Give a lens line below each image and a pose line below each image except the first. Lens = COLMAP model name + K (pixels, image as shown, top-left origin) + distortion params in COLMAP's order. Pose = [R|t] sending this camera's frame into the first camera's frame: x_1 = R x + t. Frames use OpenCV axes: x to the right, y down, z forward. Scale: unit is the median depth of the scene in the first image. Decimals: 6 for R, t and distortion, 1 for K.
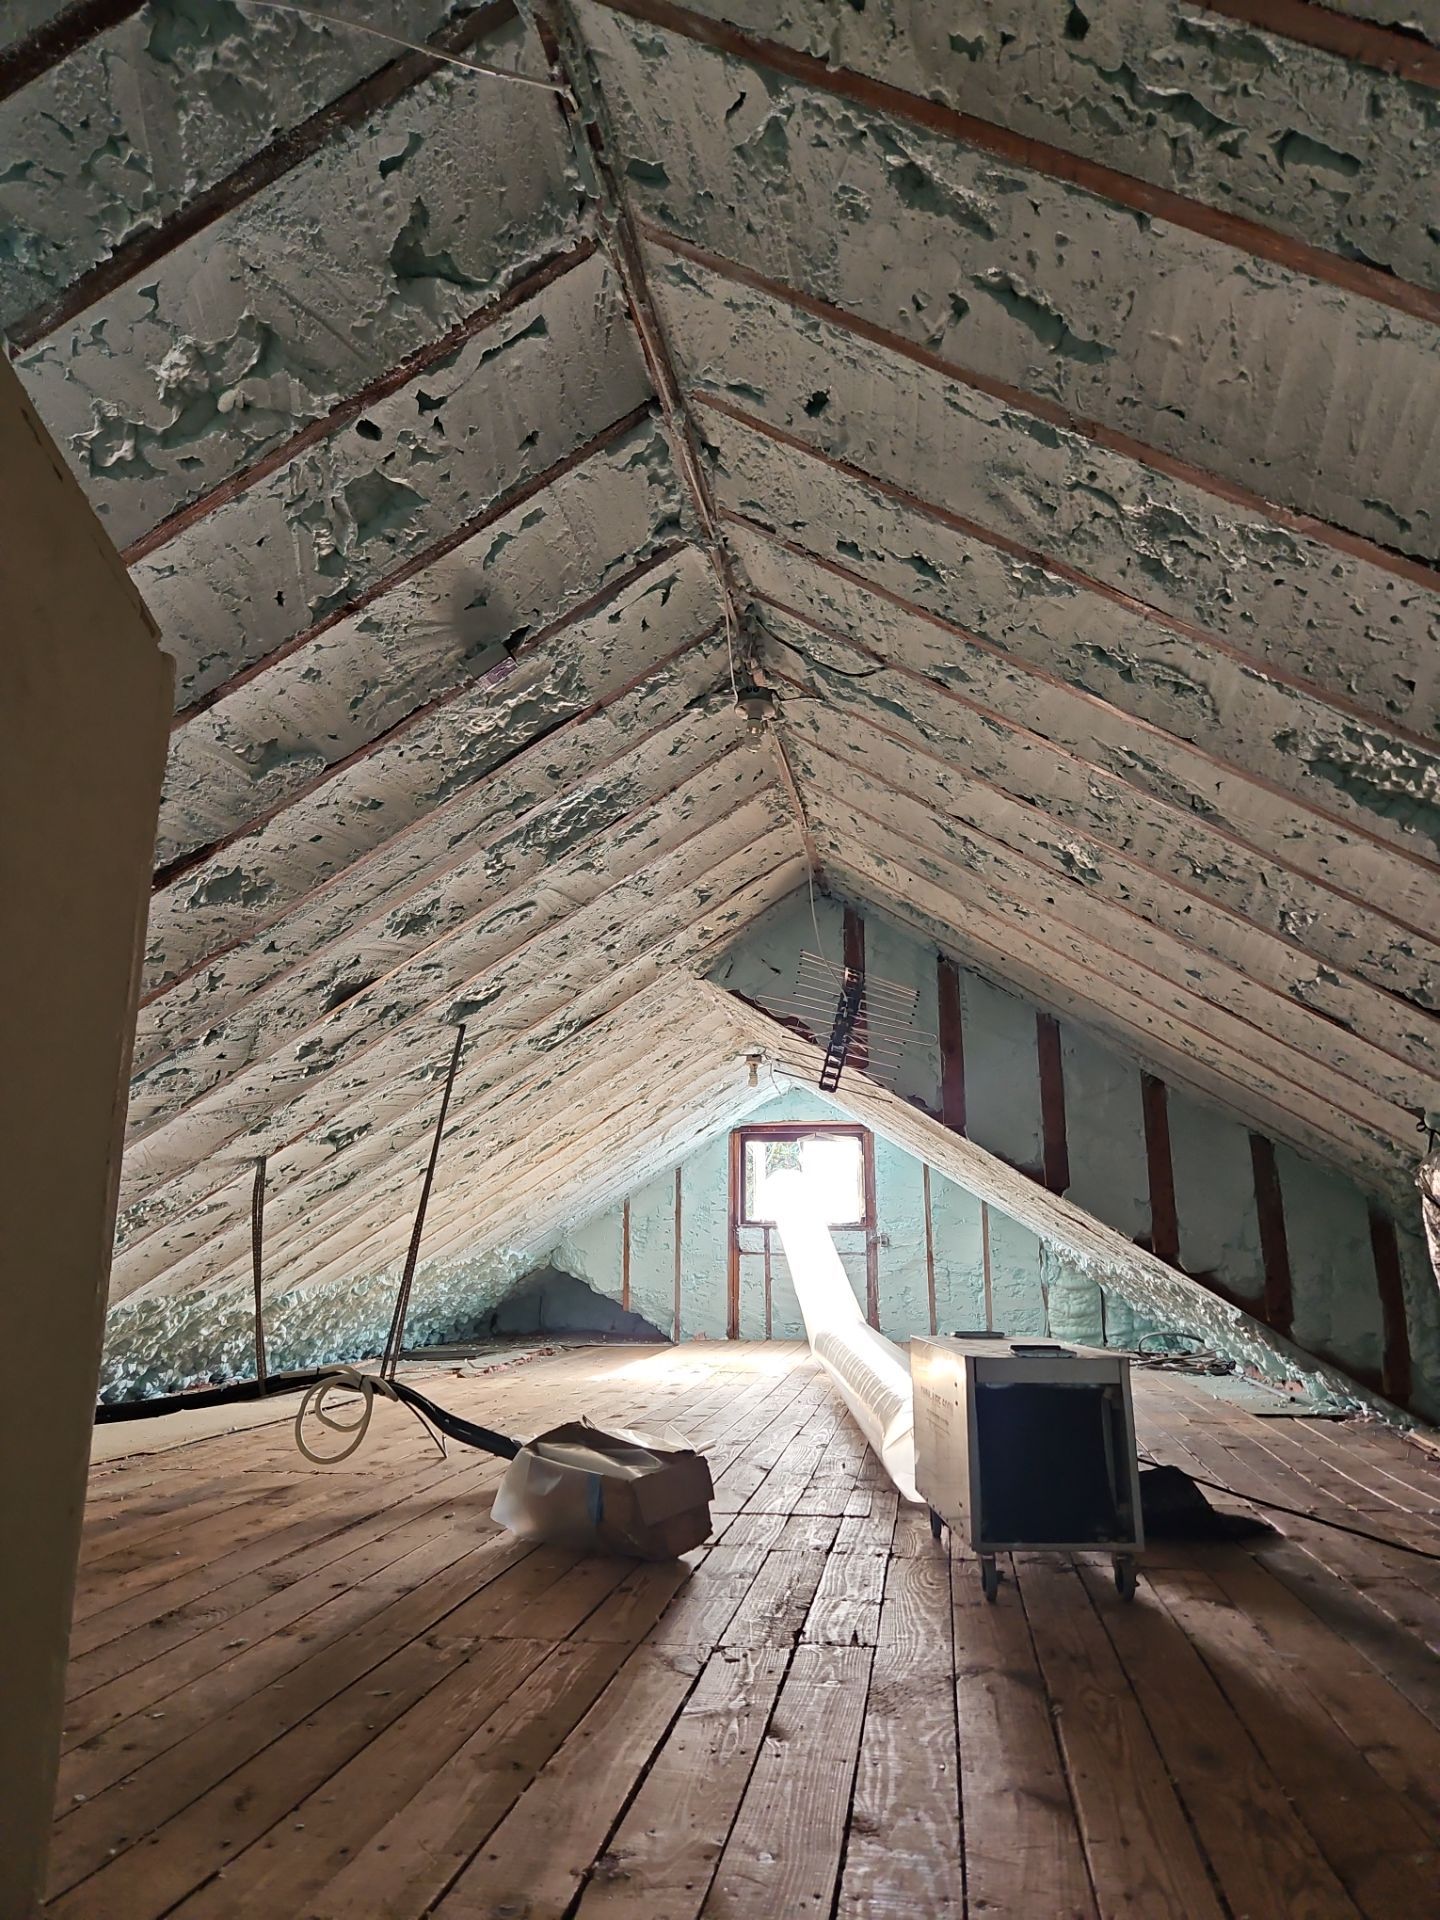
lens RADIAL K [[1279.0, 0, 742.8], [0, 1279.0, 963.7], [0, 0, 1]] dist [0.067744, -0.053631]
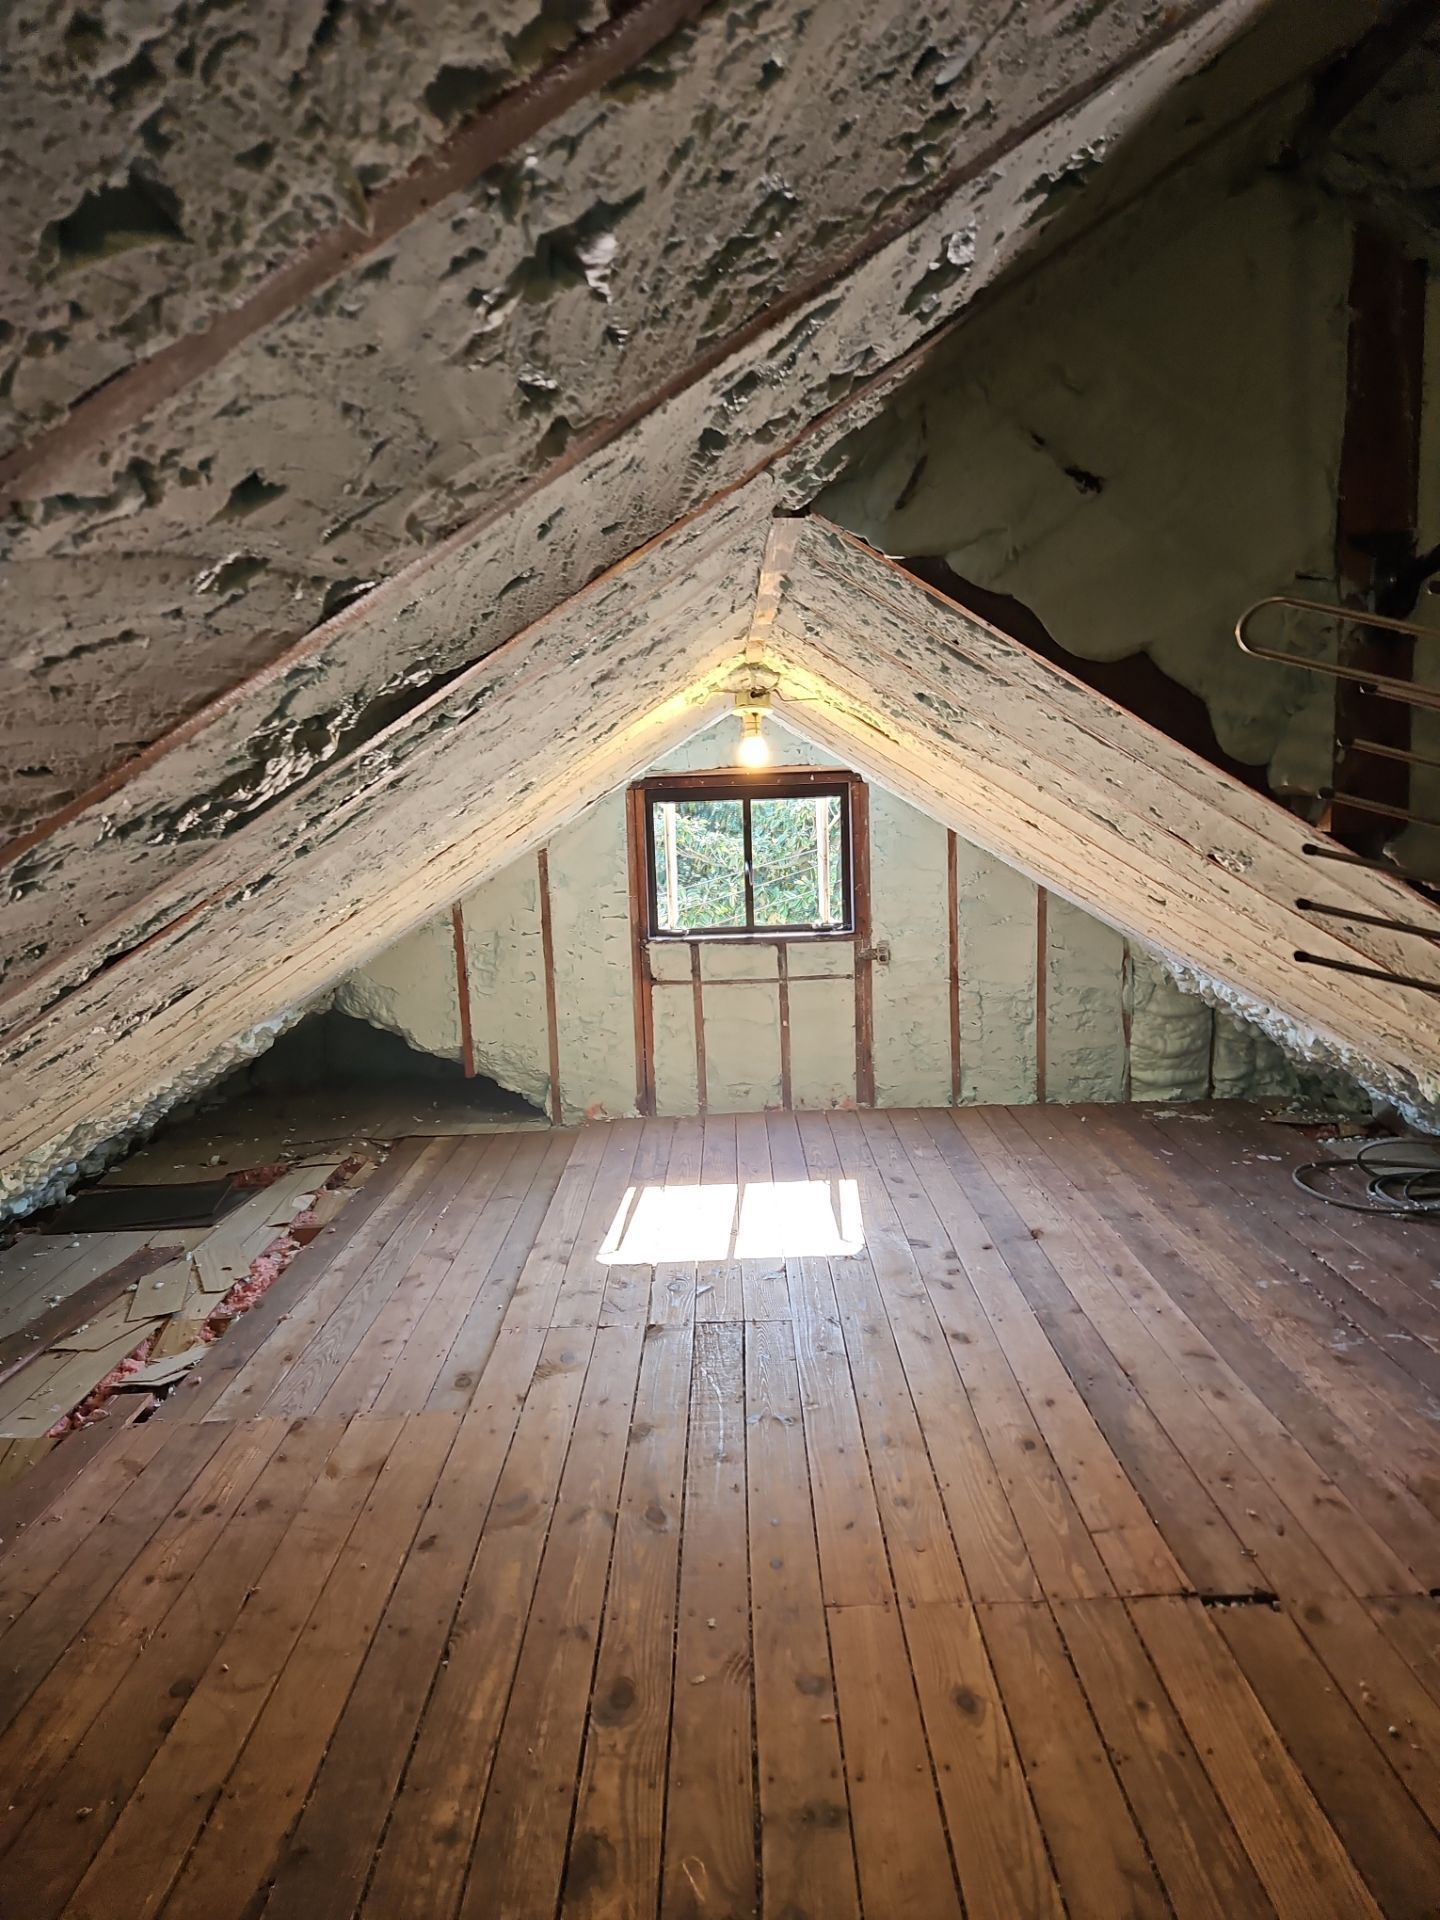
lens RADIAL K [[1279.0, 0, 751.4], [0, 1279.0, 968.2], [0, 0, 1]] dist [0.067744, -0.053631]
pose [[0.985315, -0.054559, 0.161796, -0.146841], [-0.005079, 0.937790, 0.347165, 0.011602], [-0.170671, -0.342888, 0.923742, 1.138935]]
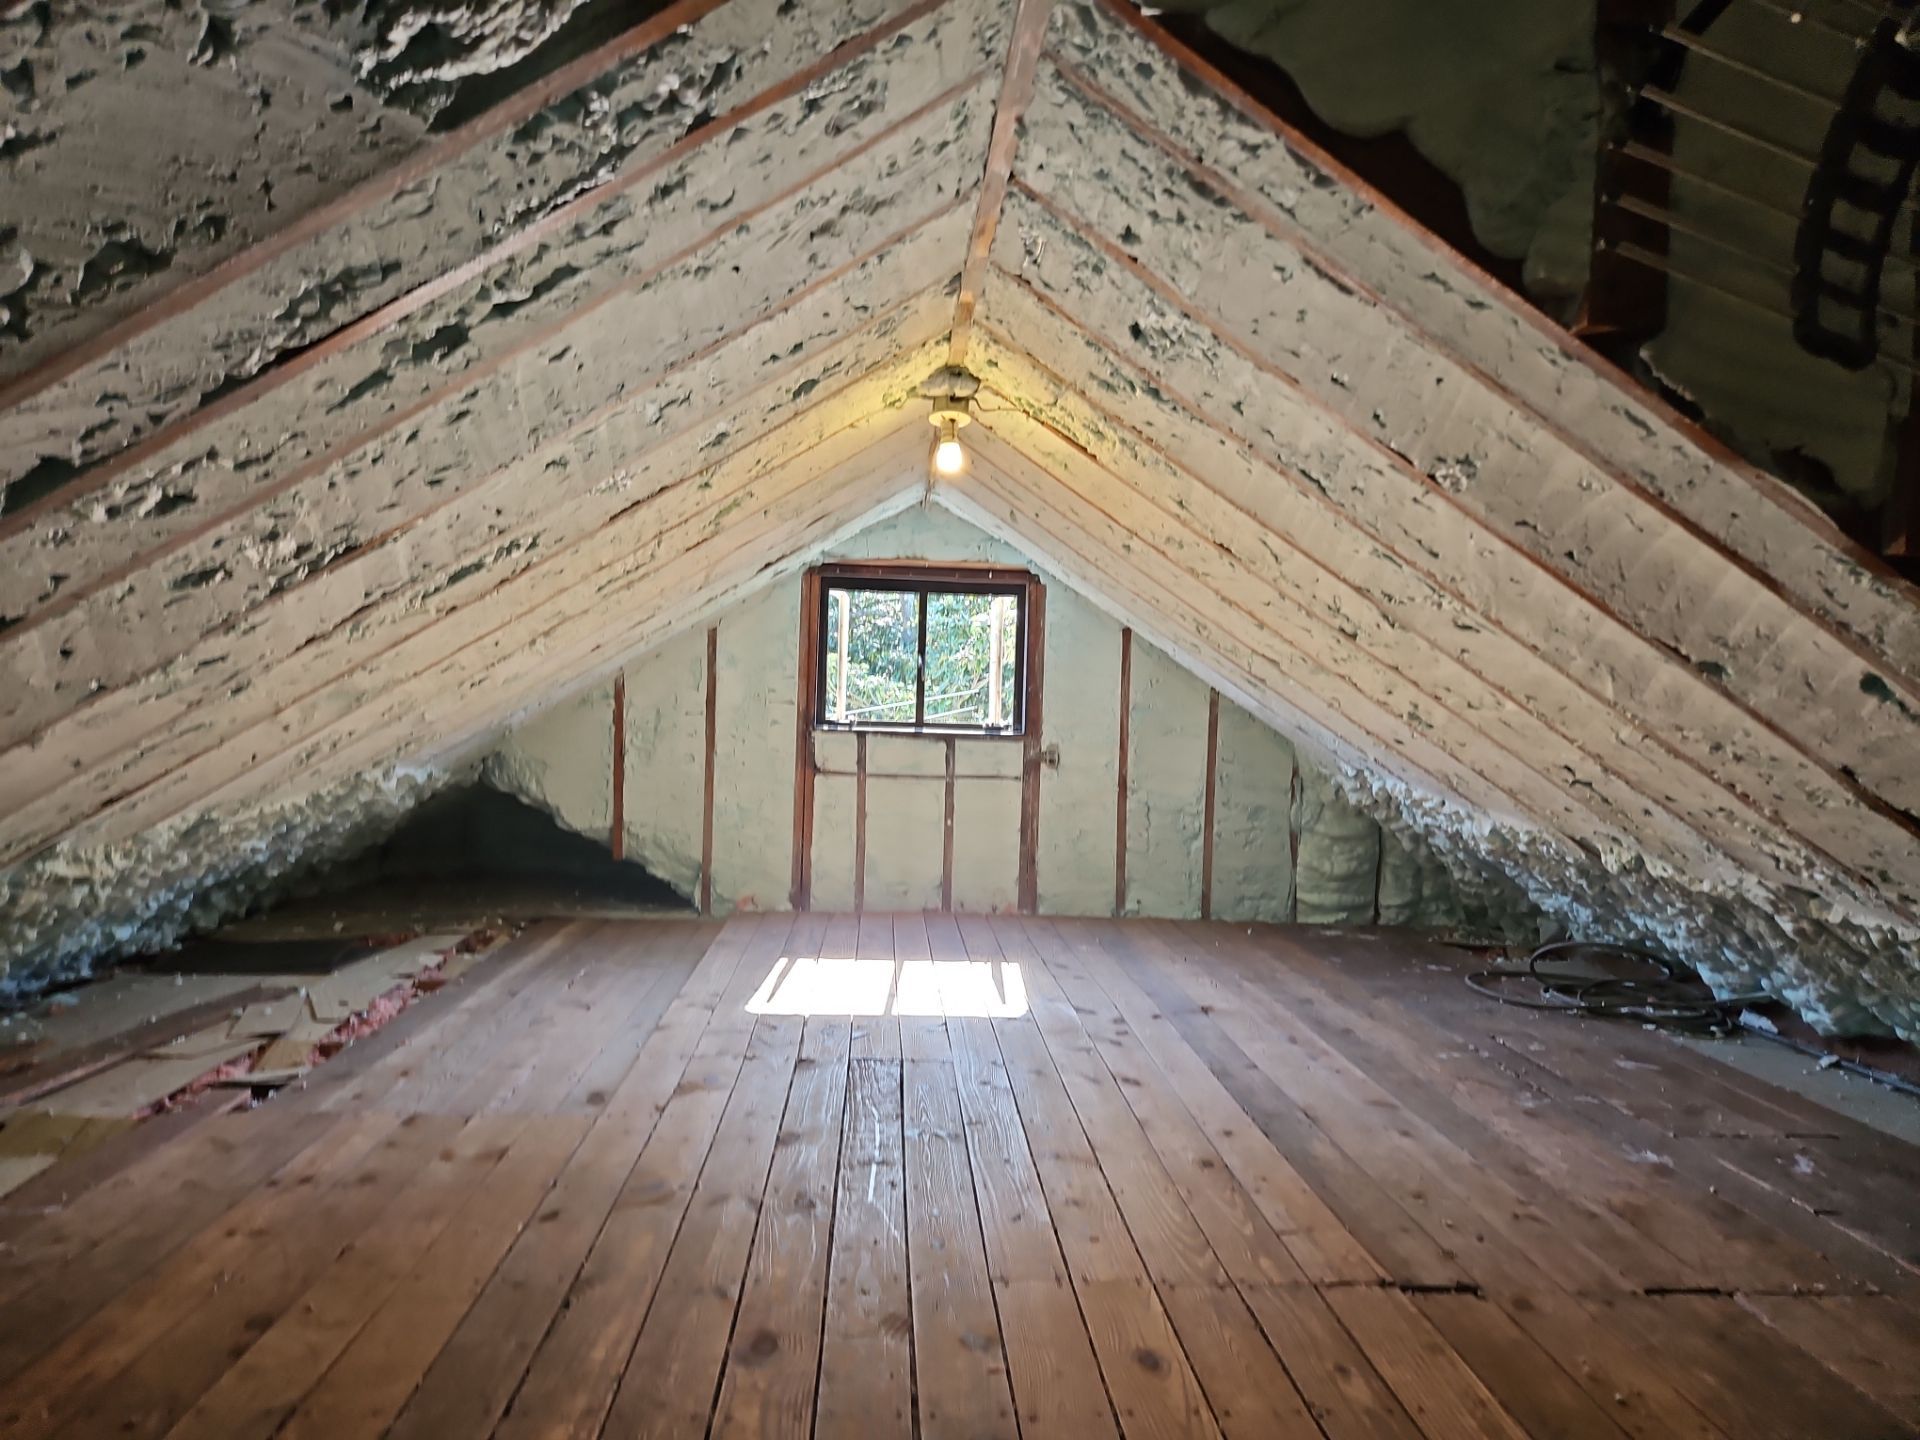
lens RADIAL K [[1279.0, 0, 956.3], [0, 1279.0, 739.4], [0, 0, 1]] dist [0.067744, -0.053631]
pose [[0.978213, 0.023525, 0.206267, -0.166235], [-0.073761, 0.968117, 0.239392, 0.166488], [-0.194059, -0.249390, 0.948760, 1.129674]]
